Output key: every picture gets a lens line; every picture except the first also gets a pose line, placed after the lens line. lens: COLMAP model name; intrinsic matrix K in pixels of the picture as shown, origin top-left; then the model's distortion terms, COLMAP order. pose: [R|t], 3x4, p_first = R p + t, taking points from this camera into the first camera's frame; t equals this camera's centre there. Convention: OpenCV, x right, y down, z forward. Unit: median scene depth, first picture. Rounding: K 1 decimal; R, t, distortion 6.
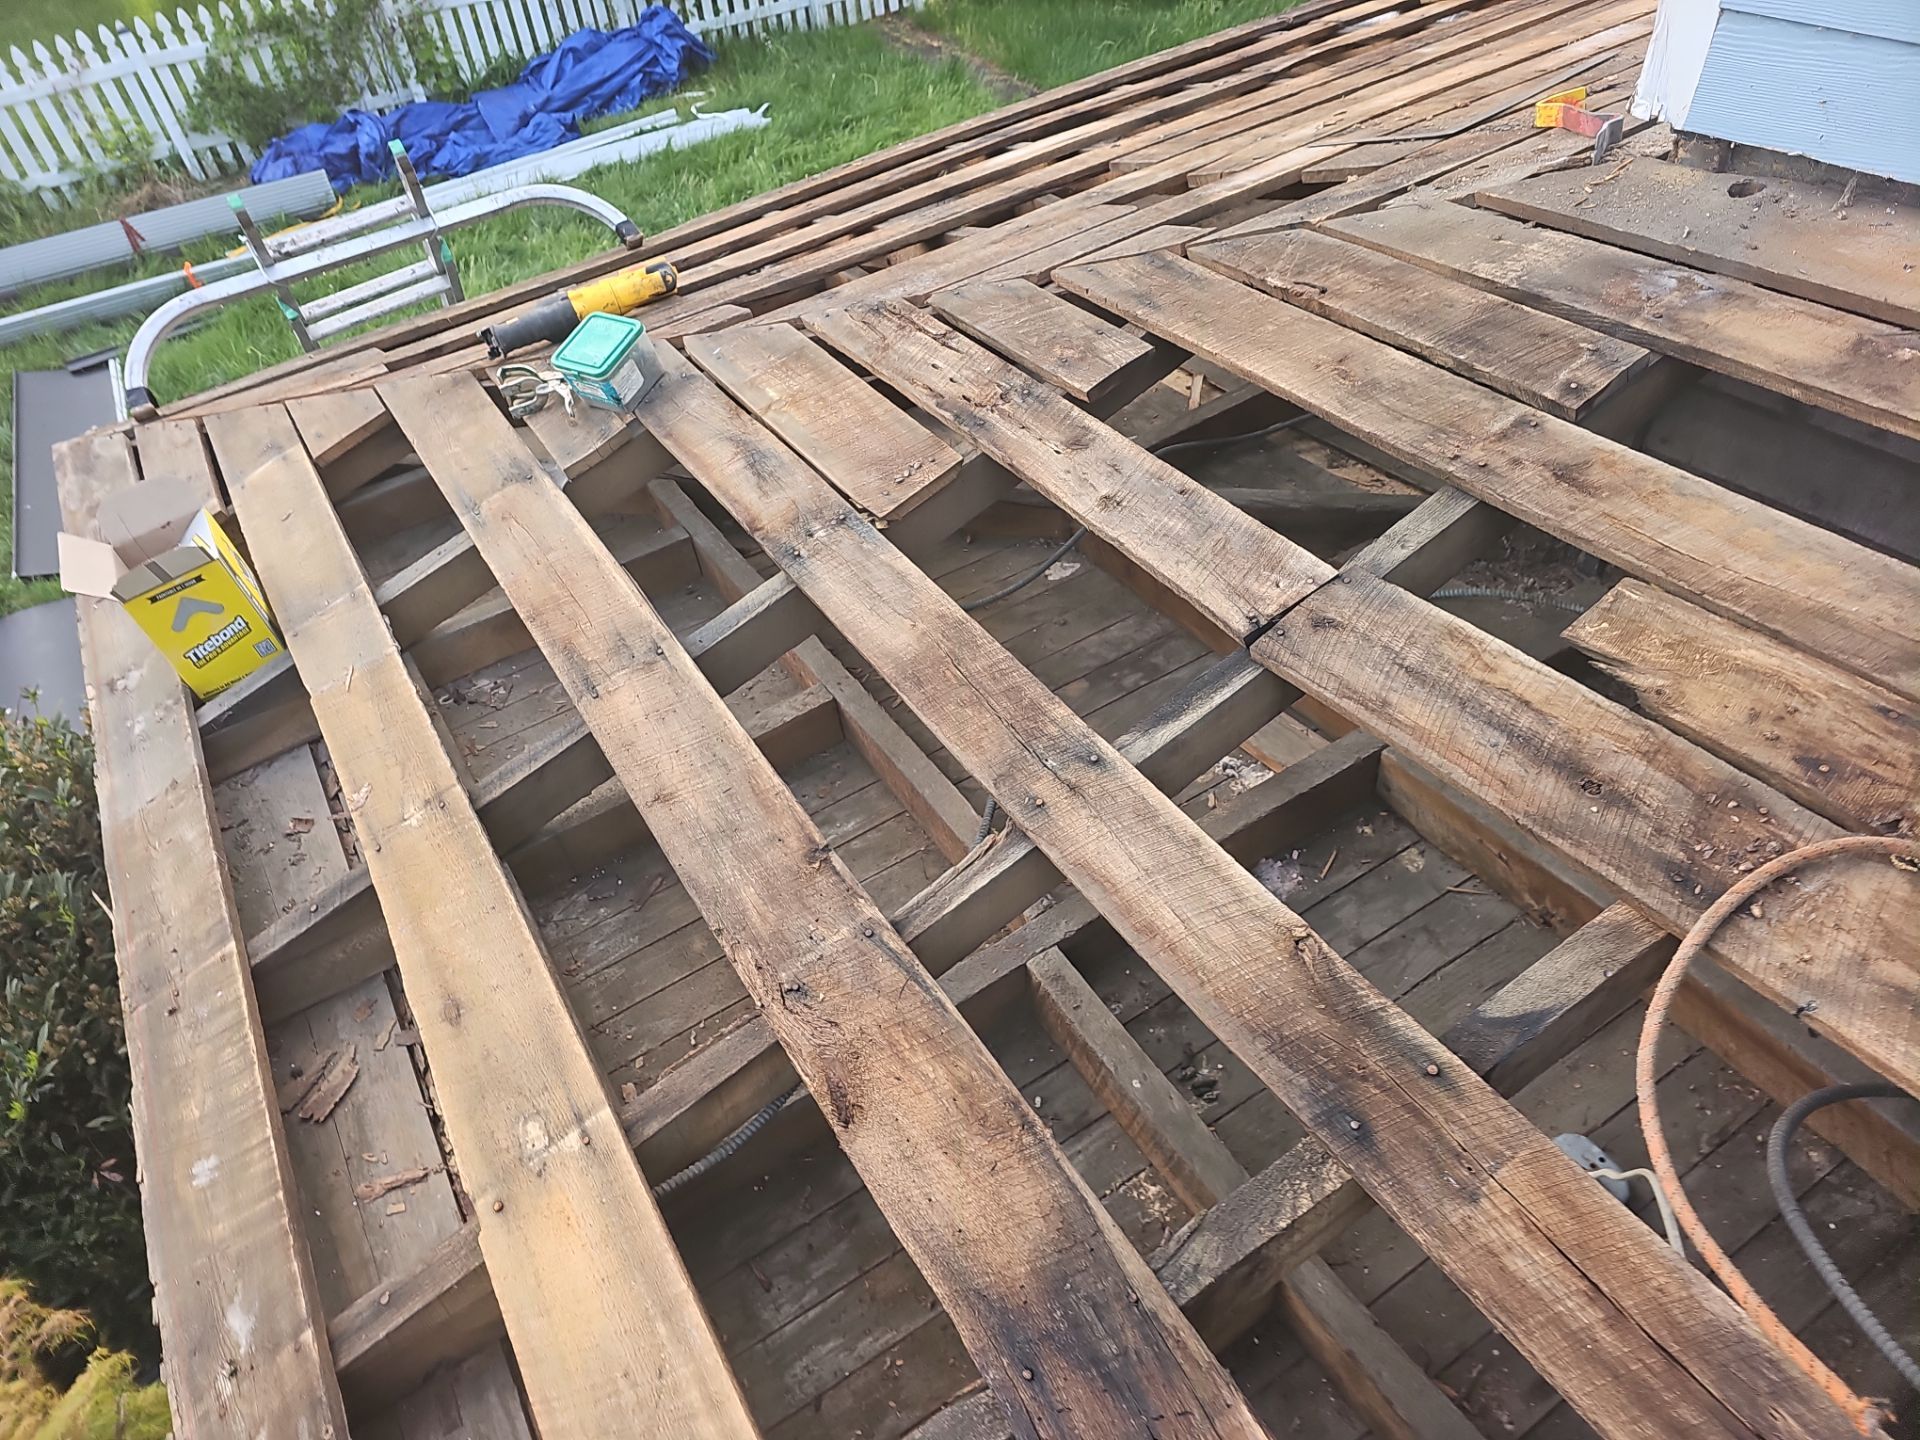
lens RADIAL K [[1226.0, 0, 960.0], [0, 1226.0, 720.0], [0, 0, 1]] dist [0.025475, -0.033438]
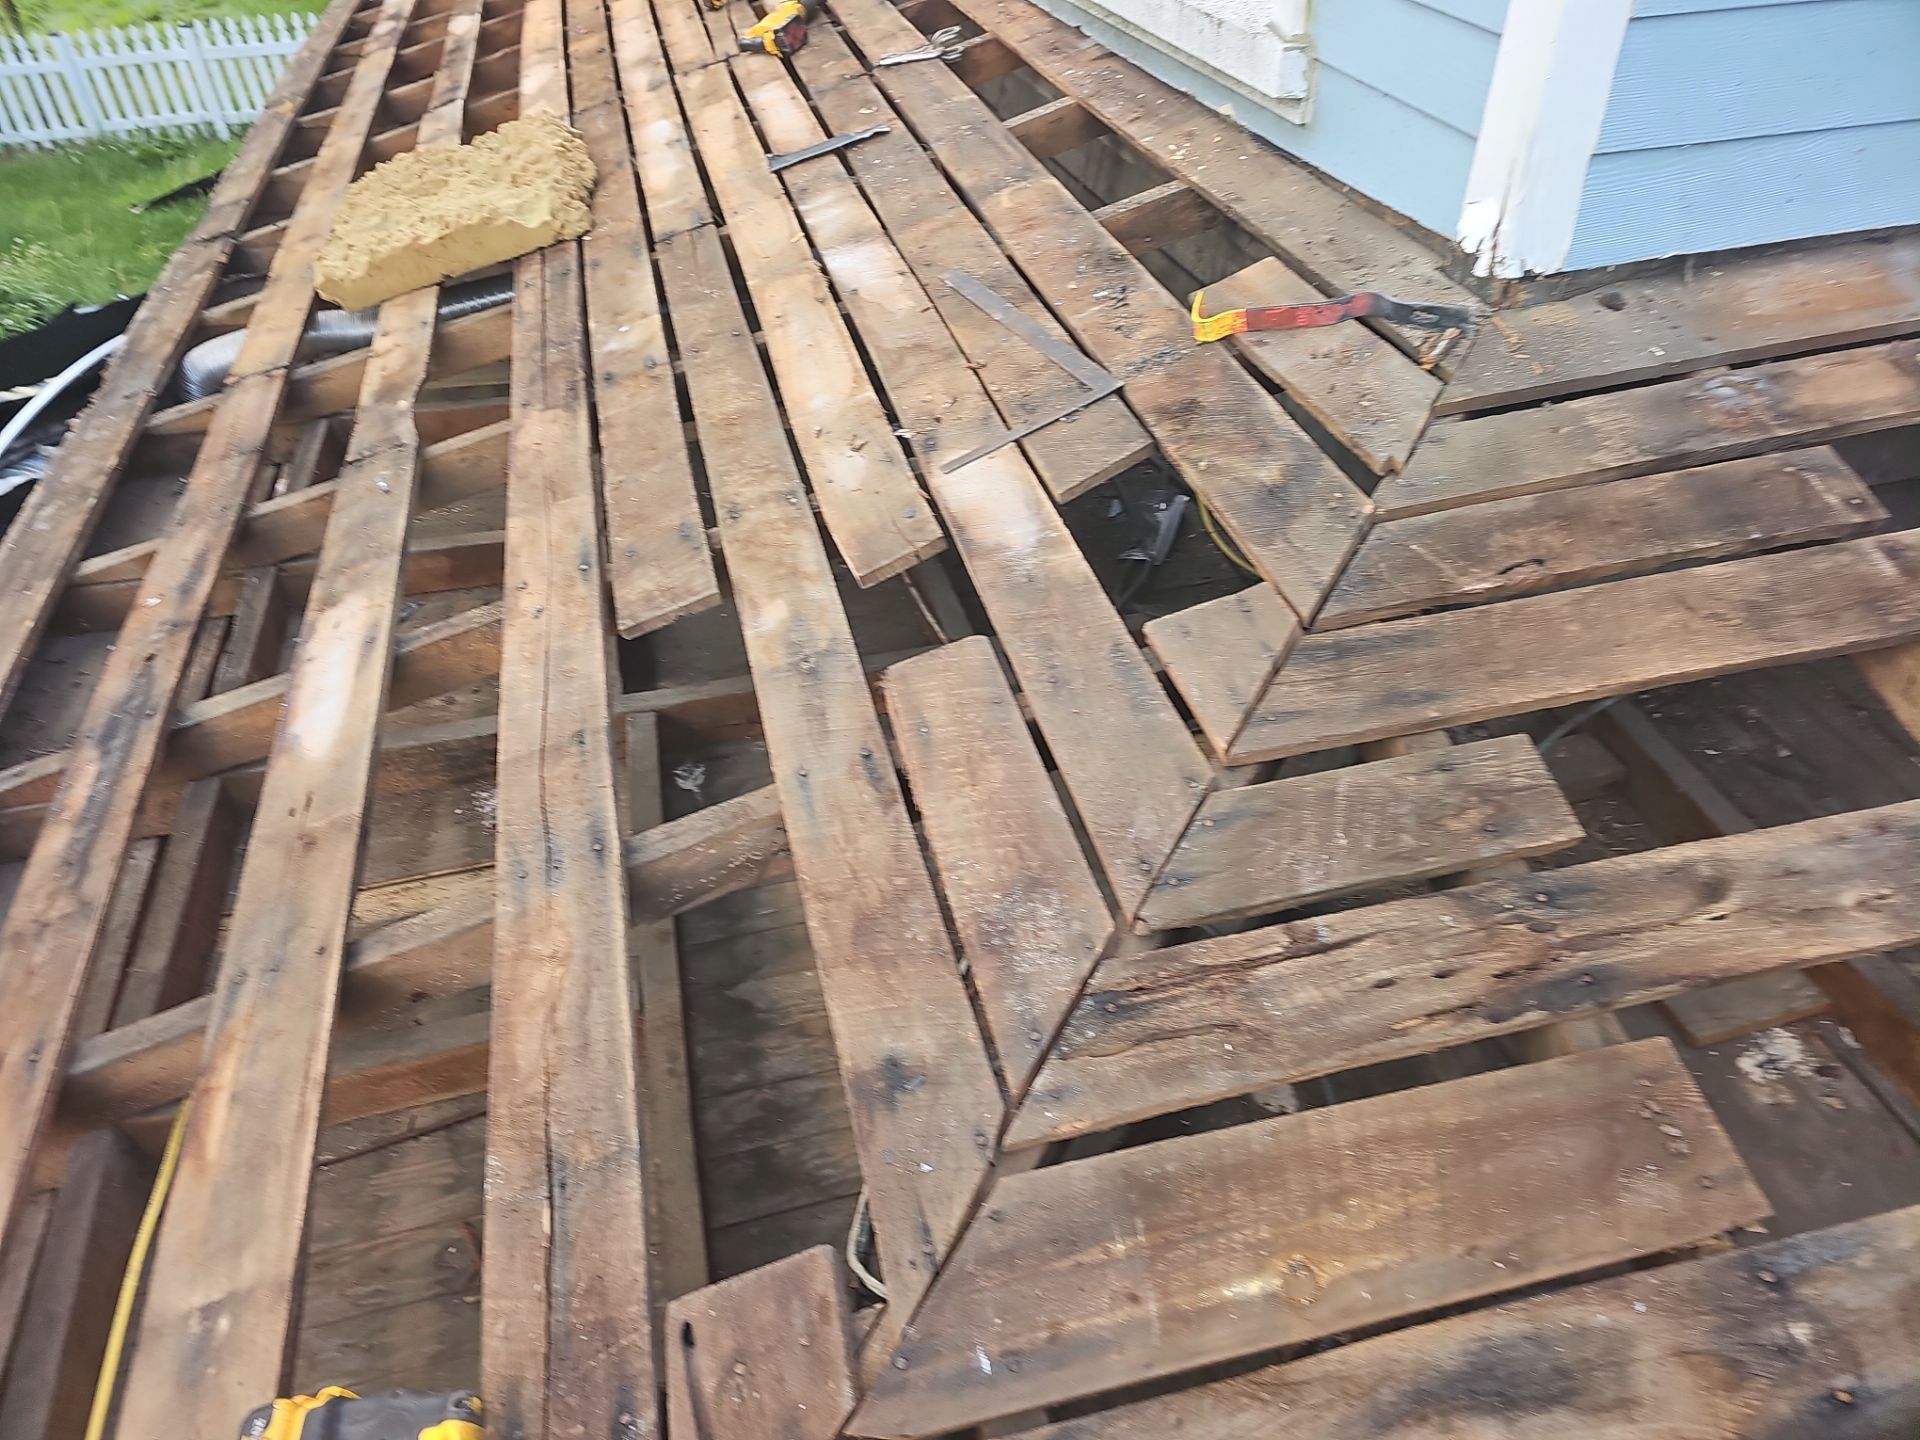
lens RADIAL K [[1226.0, 0, 960.0], [0, 1226.0, 720.0], [0, 0, 1]] dist [0.025475, -0.033438]
pose [[0.348376, -0.535545, 0.769302, -0.545920], [0.644721, 0.732652, 0.218072, -0.744478], [-0.680418, 0.420014, 0.600516, 0.881604]]
